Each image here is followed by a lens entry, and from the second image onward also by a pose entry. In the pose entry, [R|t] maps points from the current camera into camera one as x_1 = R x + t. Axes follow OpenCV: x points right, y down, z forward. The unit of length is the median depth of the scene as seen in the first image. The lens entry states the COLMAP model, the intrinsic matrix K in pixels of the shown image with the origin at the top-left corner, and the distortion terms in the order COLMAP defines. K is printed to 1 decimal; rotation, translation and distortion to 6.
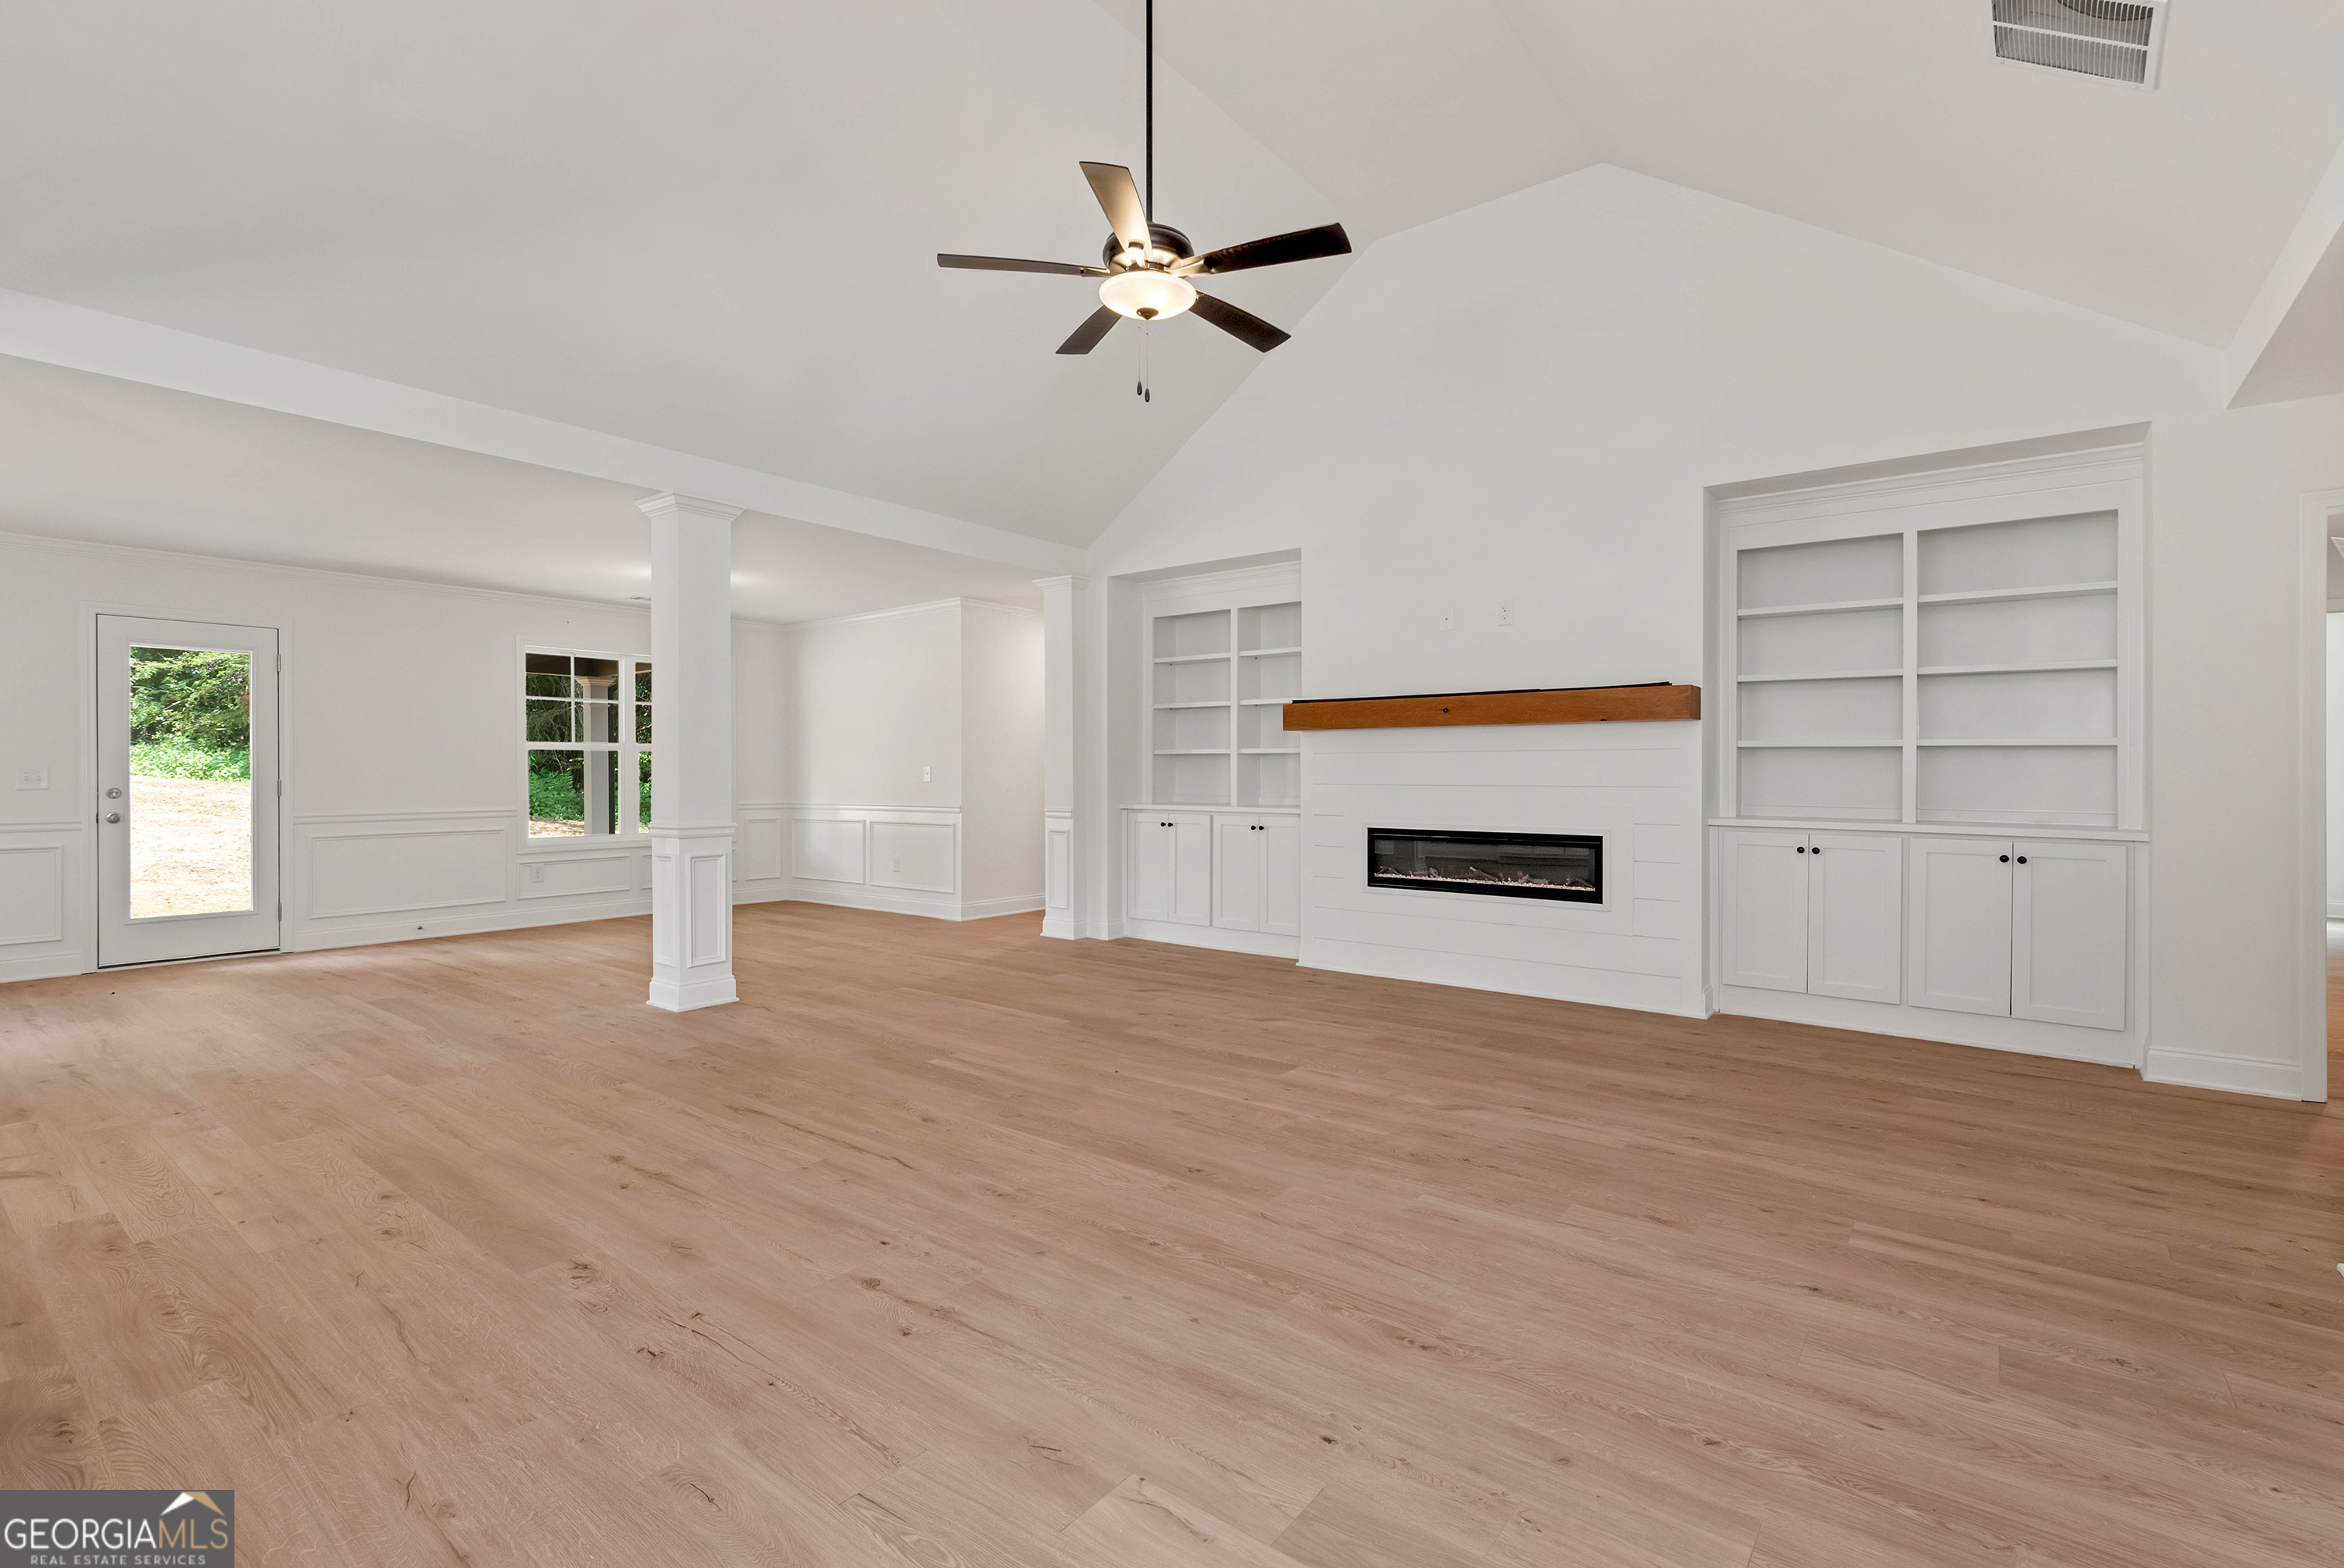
lens RADIAL K [[1052.4, 0, 1176.3], [0, 1052.4, 784.5], [0, 0, 1]] dist [0.001569, -0.000090]
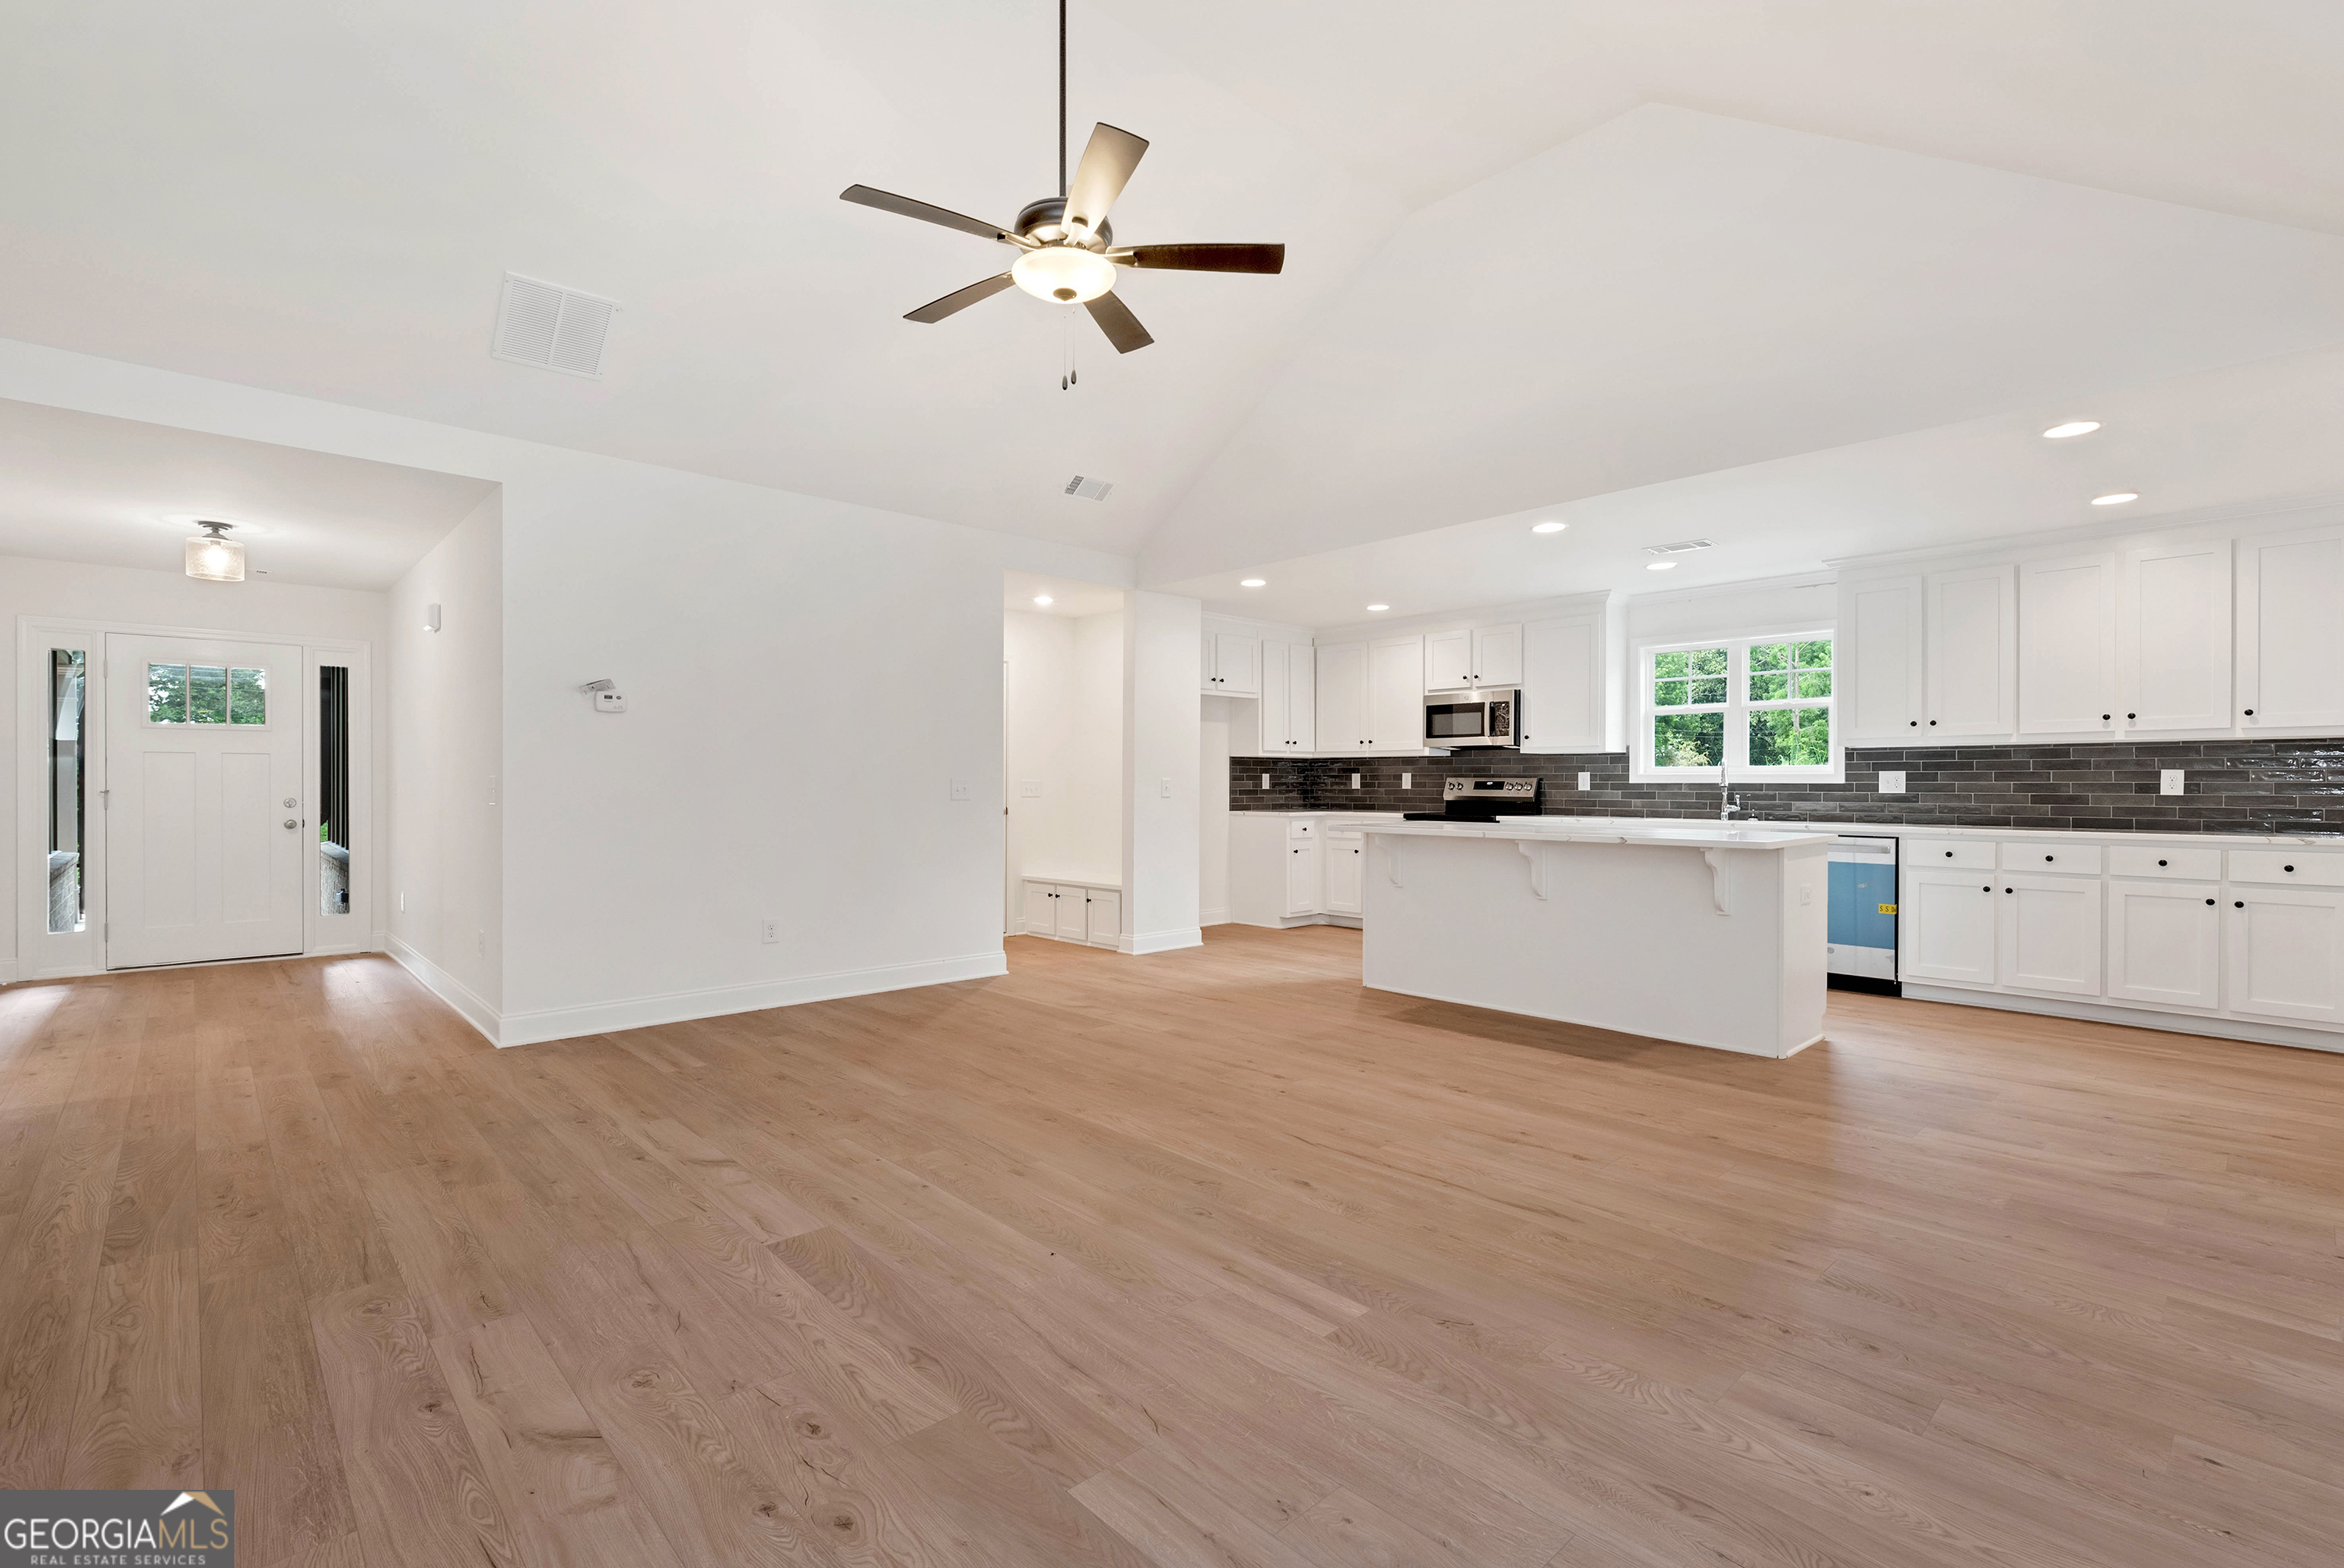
lens RADIAL K [[1052.4, 0, 1176.3], [0, 1052.4, 784.5], [0, 0, 1]] dist [0.001569, -0.000090]
pose [[-0.988014, -0.002925, 0.154334, -0.245802], [-0.001016, 0.999922, 0.012444, -0.022438], [-0.154359, 0.012138, -0.987940, 1.734764]]
